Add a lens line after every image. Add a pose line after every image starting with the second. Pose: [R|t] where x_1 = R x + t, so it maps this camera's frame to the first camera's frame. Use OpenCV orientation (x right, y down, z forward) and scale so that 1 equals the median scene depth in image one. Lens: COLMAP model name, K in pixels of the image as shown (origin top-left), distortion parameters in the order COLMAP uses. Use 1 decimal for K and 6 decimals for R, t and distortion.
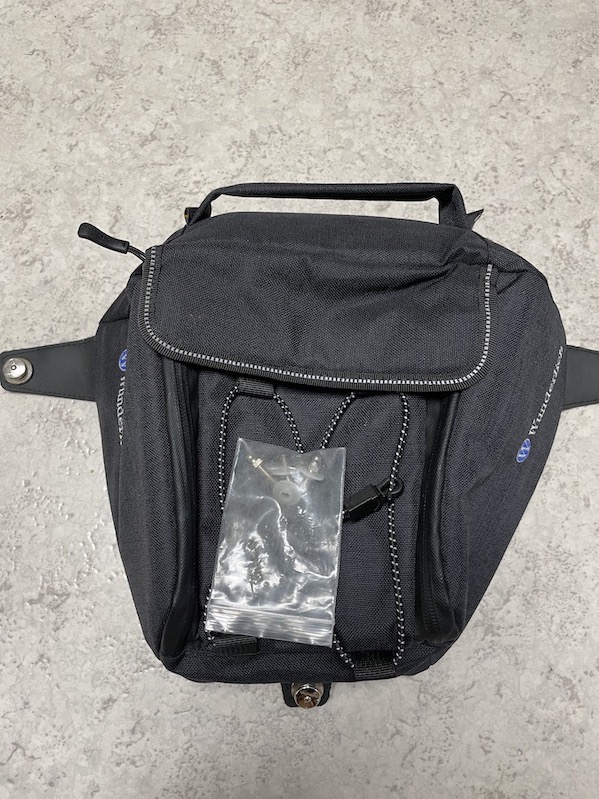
lens RADIAL K [[612.6, 0, 298.7], [0, 612.6, 402.9], [0, 0, 1]] dist [0.088802, -0.135156]
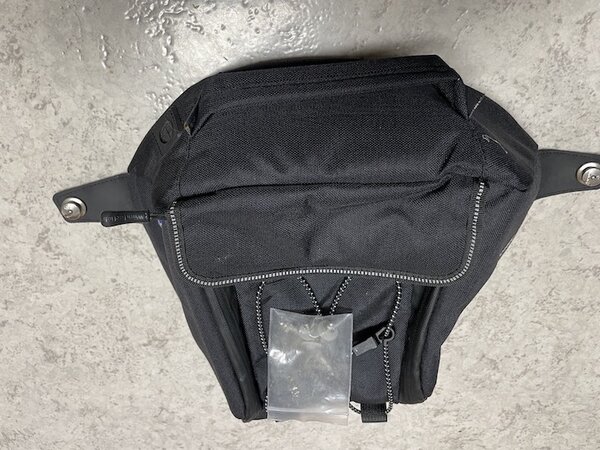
lens RADIAL K [[460.1, 0, 299.0], [0, 460.1, 227.1], [0, 0, 1]] dist [0.088802, -0.135156]
pose [[0.995345, -0.089130, -0.036660, 0.011373], [0.092844, 0.784774, 0.612788, -0.516925], [-0.025848, -0.613339, 0.789397, 0.244016]]
